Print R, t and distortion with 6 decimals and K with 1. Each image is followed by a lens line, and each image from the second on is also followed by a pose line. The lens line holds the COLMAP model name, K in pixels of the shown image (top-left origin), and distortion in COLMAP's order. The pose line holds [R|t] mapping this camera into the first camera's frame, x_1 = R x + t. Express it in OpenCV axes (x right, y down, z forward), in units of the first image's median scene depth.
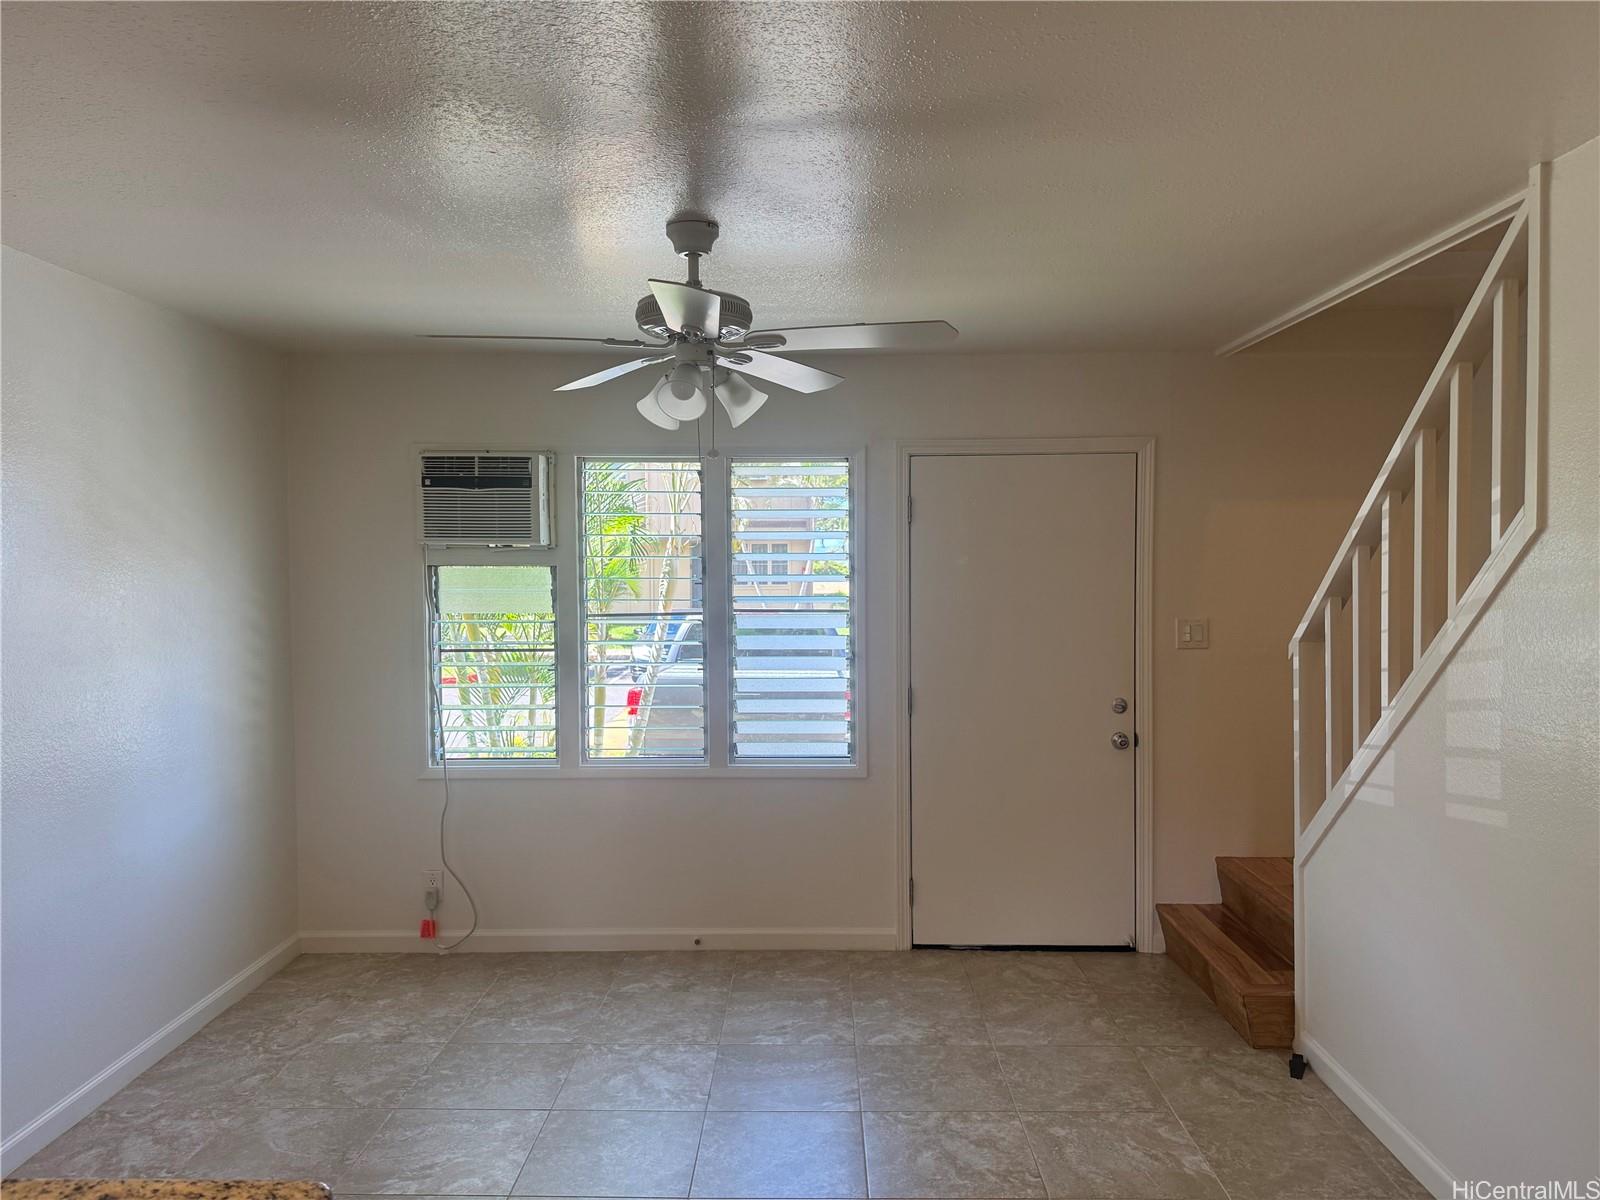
lens RADIAL K [[1124.7, 0, 800.8], [0, 1124.7, 610.0], [0, 0, 1]] dist [0.048219, -0.056587]
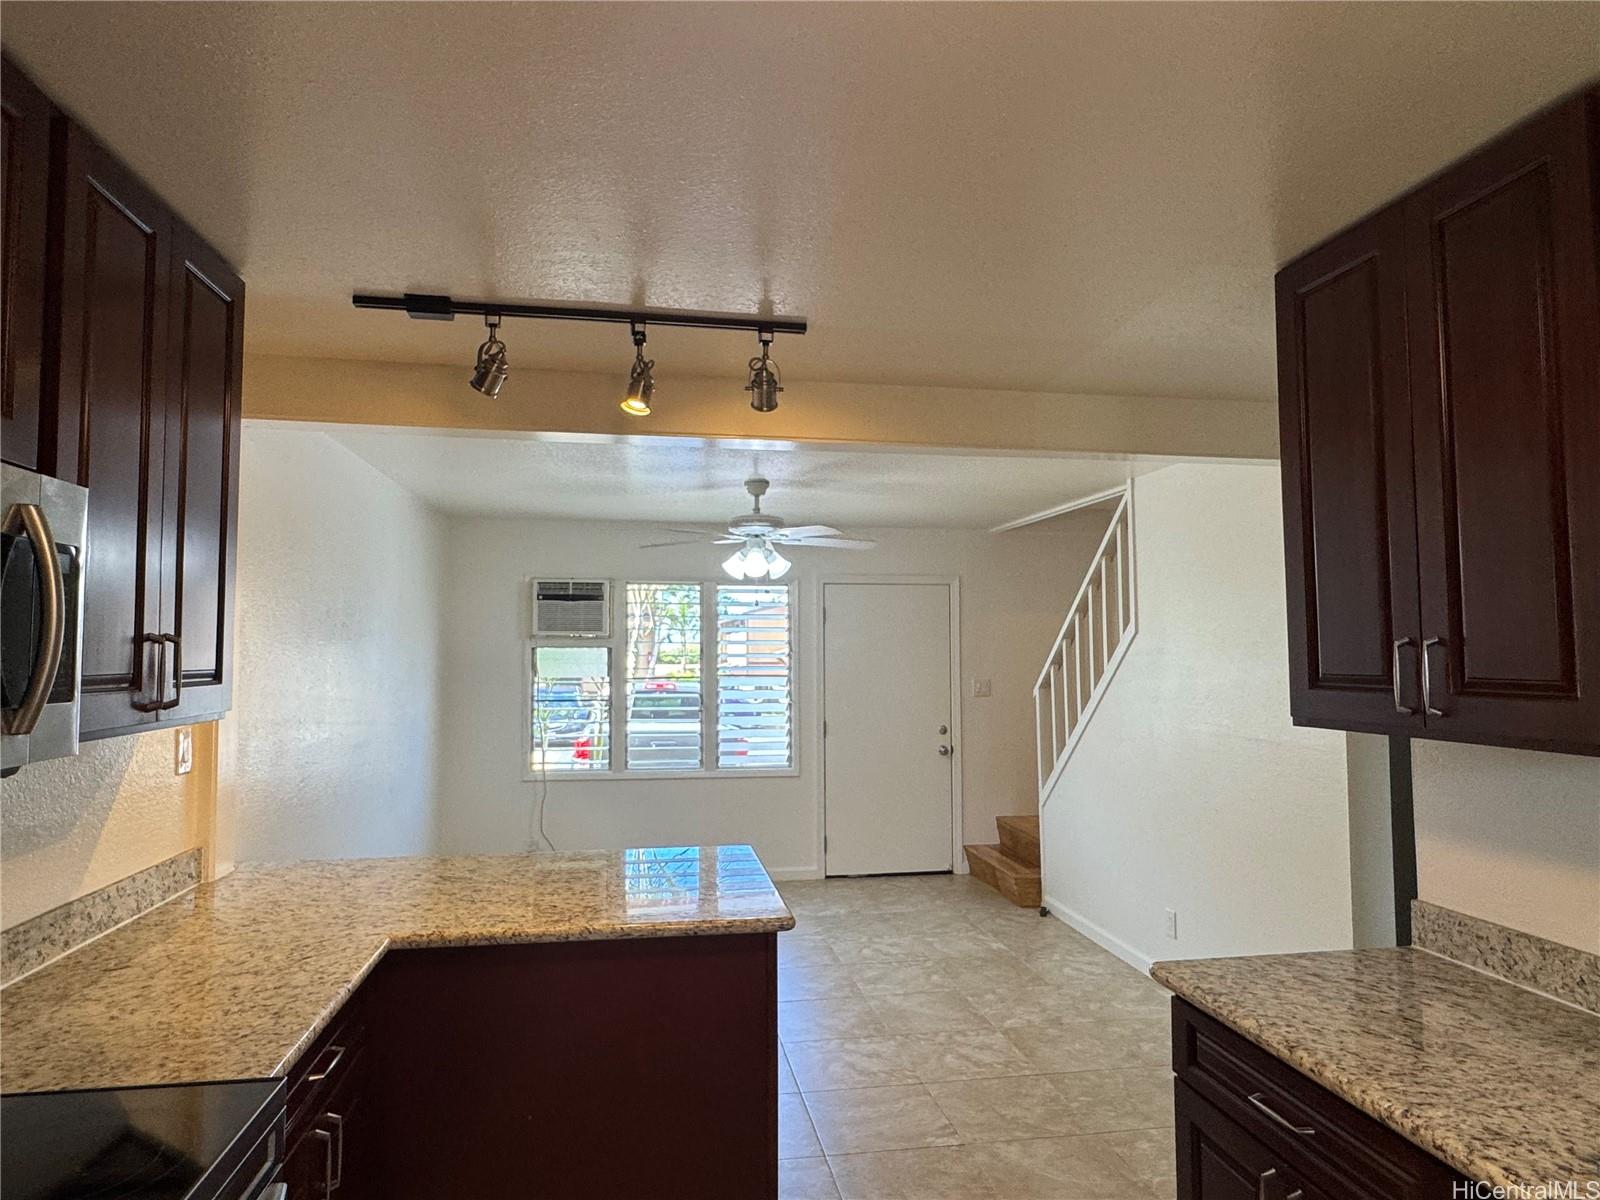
lens RADIAL K [[972.7, 0, 791.6], [0, 972.7, 604.9], [0, 0, 1]] dist [-0.003353, 0.003959]
pose [[0.984933, 0.011362, 0.172563, -0.226782], [0.004091, 0.996029, -0.088934, 0.027734], [-0.172888, 0.088300, 0.980975, -0.487751]]
